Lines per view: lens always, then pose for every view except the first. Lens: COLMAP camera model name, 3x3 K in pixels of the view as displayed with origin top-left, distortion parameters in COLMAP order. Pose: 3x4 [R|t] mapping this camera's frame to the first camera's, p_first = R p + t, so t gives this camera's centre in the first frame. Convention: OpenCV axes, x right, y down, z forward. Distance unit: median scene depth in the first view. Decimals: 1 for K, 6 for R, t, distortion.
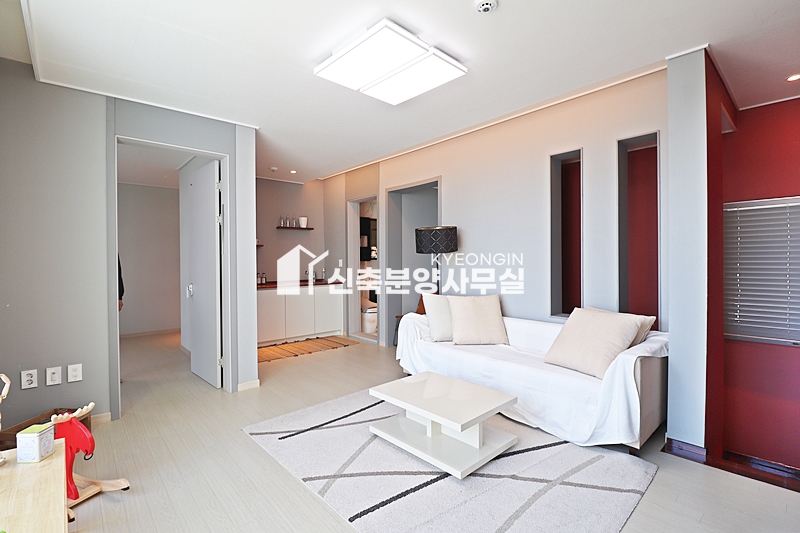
lens RADIAL K [[370.7, 0, 399.0], [0, 370.7, 263.1], [0, 0, 1]] dist [-0.012722, -0.003985]
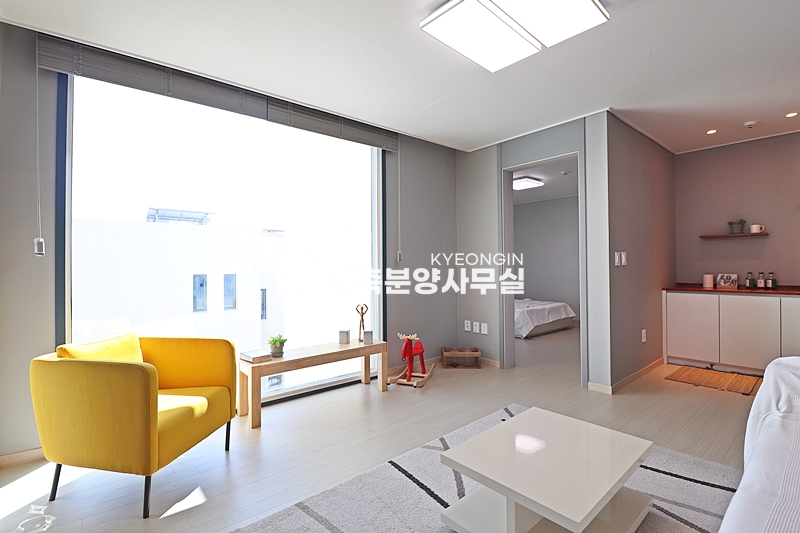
lens RADIAL K [[370.7, 0, 401.5], [0, 370.7, 262.8], [0, 0, 1]] dist [-0.012722, -0.003985]
pose [[-0.023177, 0.002798, -0.999727, 0.313107], [0.002284, 0.999994, 0.002746, 0.005048], [0.999729, -0.002219, -0.023184, 0.298423]]
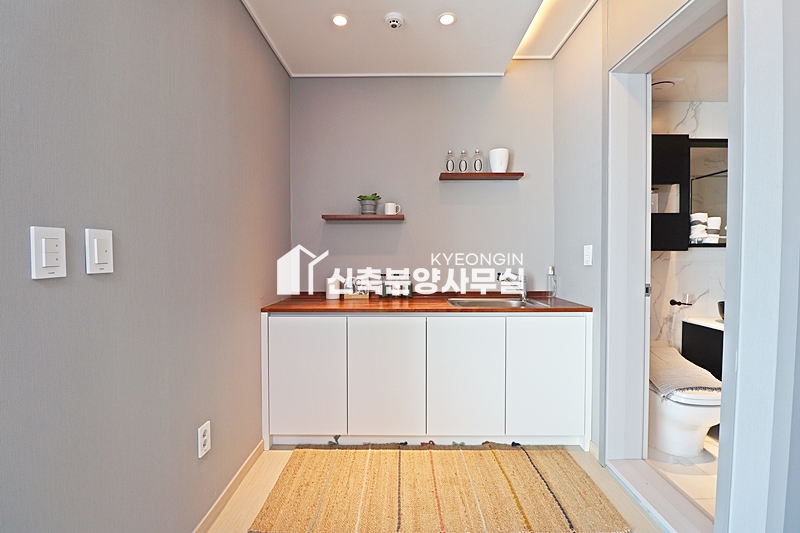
lens RADIAL K [[370.7, 0, 403.4], [0, 370.7, 260.6], [0, 0, 1]] dist [-0.012722, -0.003985]
pose [[0.747873, 0.023691, -0.663419, -0.050566], [-0.013024, 0.999694, 0.021018, -0.000305], [0.663714, -0.007078, 0.747953, 0.597326]]
